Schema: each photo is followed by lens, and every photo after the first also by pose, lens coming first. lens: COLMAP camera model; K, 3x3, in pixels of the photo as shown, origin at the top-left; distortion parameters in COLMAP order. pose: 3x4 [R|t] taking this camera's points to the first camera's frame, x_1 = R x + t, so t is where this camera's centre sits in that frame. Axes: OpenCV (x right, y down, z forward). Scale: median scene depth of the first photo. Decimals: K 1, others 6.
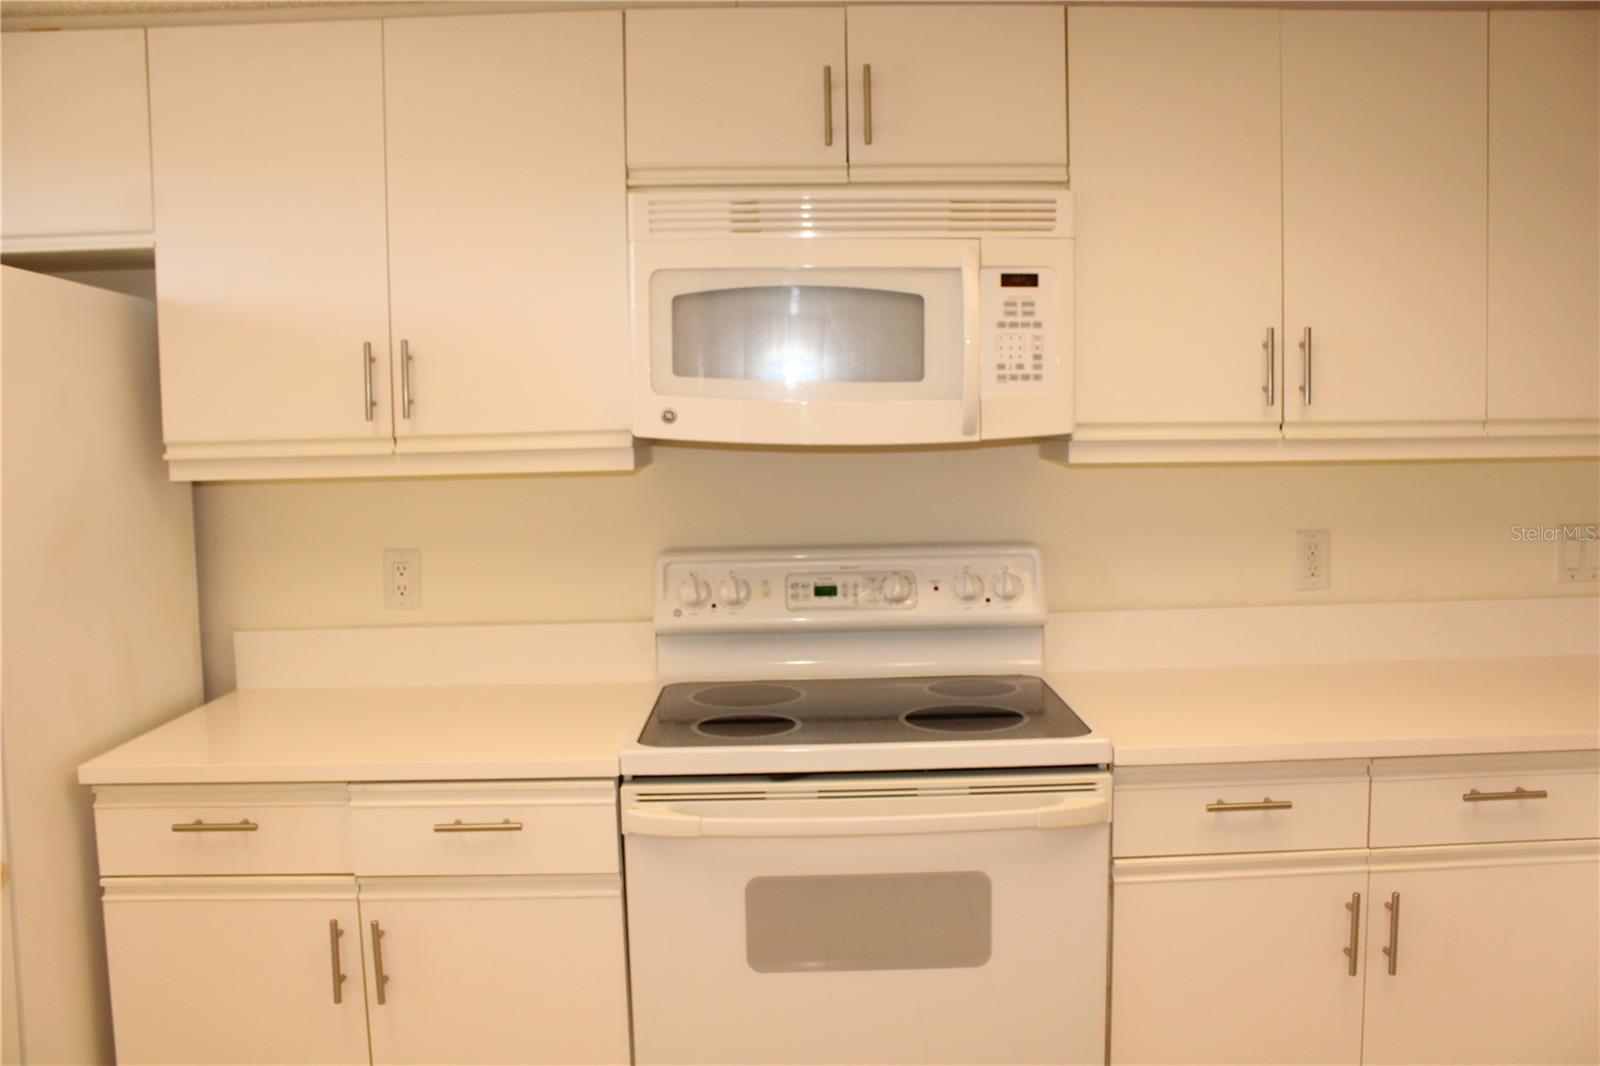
lens RADIAL K [[1350.9, 0, 810.5], [0, 1350.9, 532.8], [0, 0, 1]] dist [-0.155649, 0.142156]
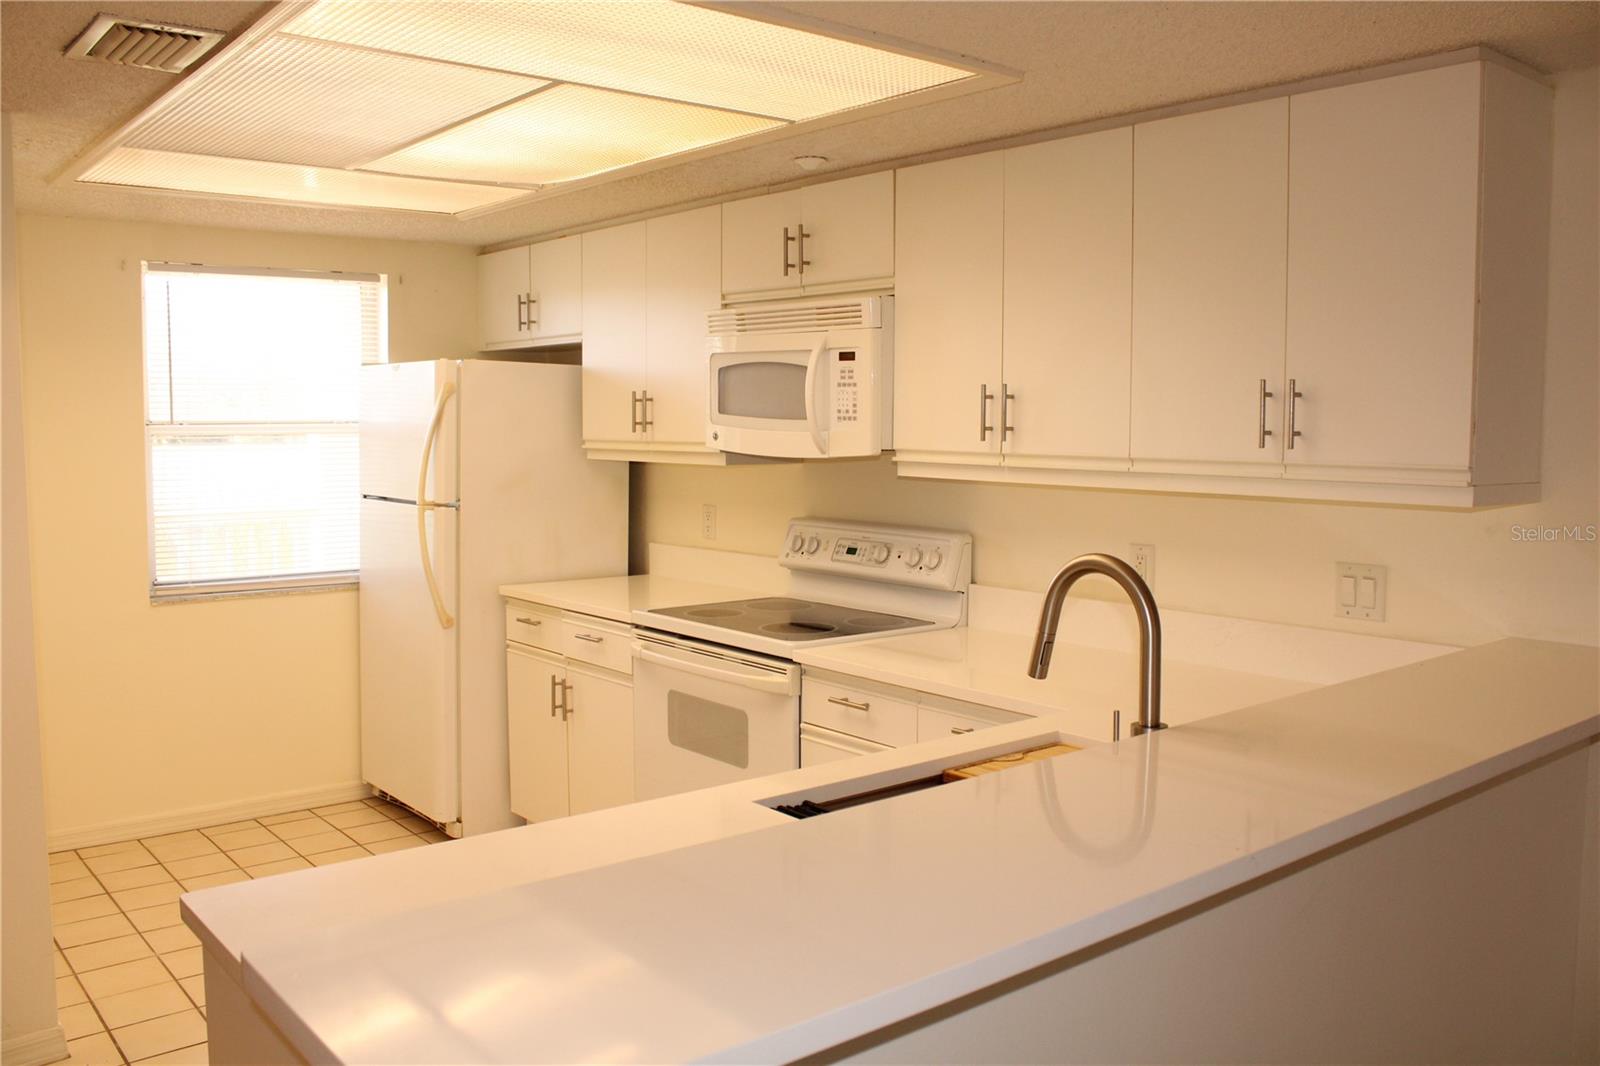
lens RADIAL K [[1350.9, 0, 810.5], [0, 1350.9, 532.8], [0, 0, 1]] dist [-0.155649, 0.142156]
pose [[0.623664, 0.087866, -0.776739, 1.361518], [-0.083441, 0.995468, 0.045611, -0.051241], [0.777226, 0.036366, 0.628169, -0.014100]]
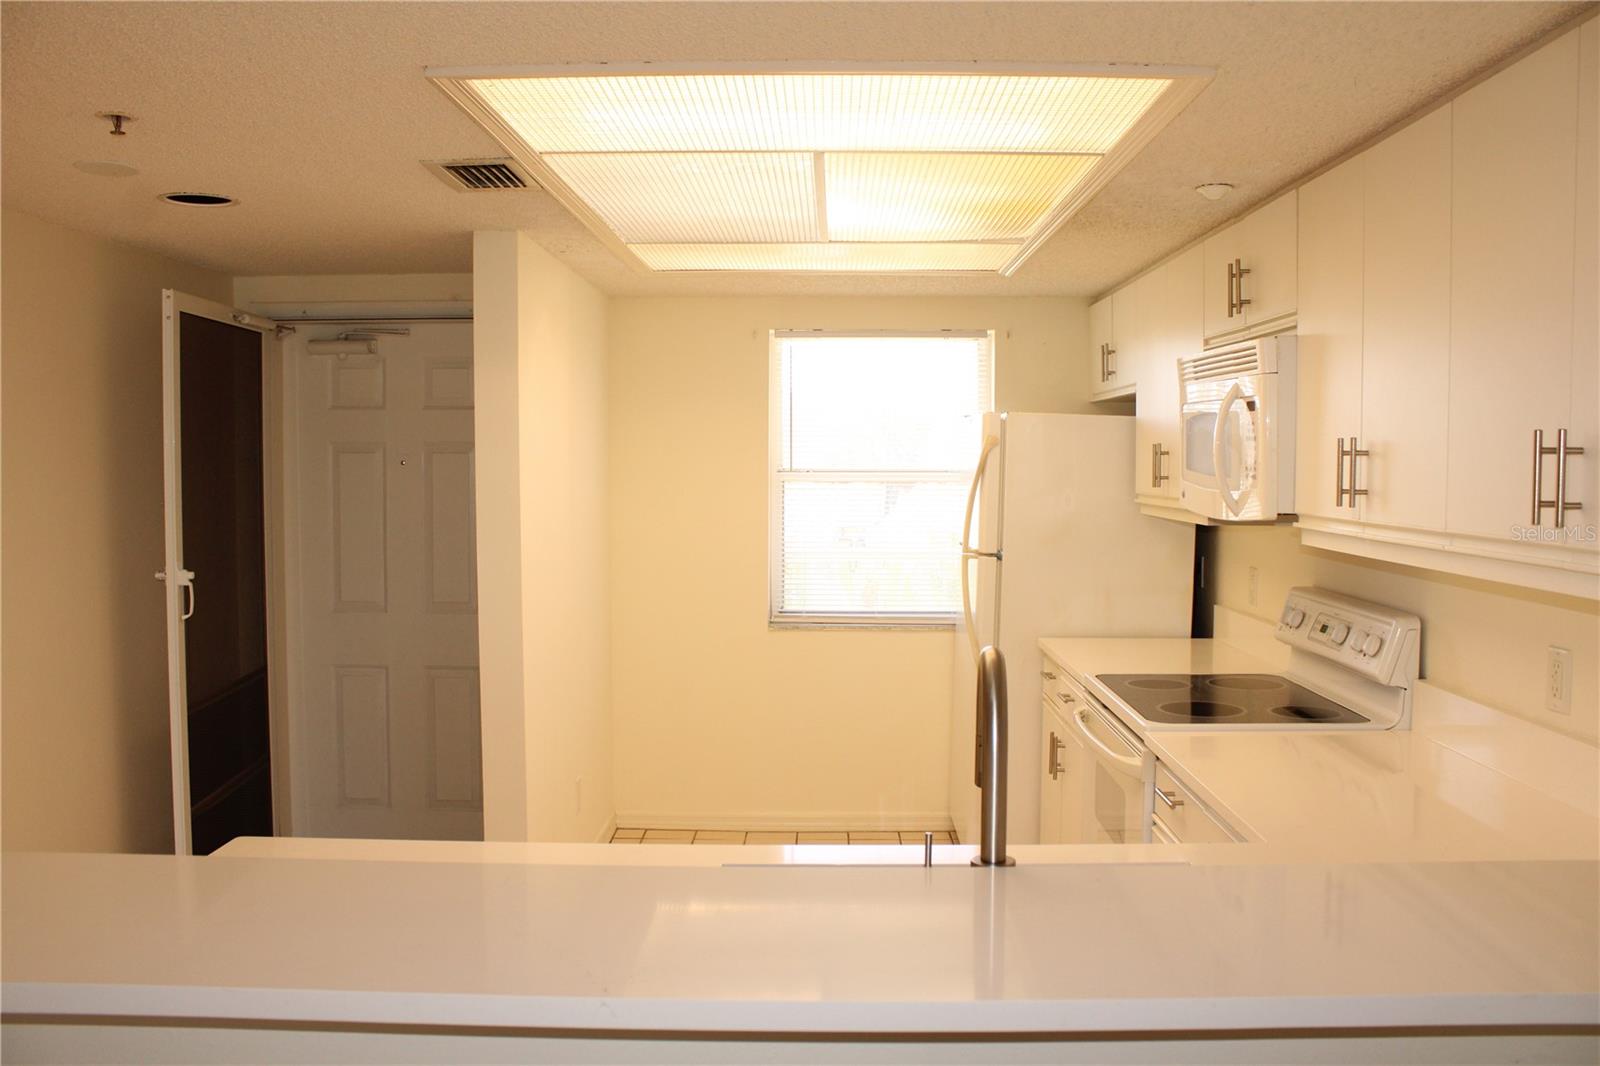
lens RADIAL K [[1350.9, 0, 810.5], [0, 1350.9, 532.8], [0, 0, 1]] dist [-0.155649, 0.142156]
pose [[-0.021366, 0.073876, -0.997039, 1.527573], [-0.091745, 0.992913, 0.075536, -0.120001], [0.995553, 0.093087, -0.014437, 0.575065]]
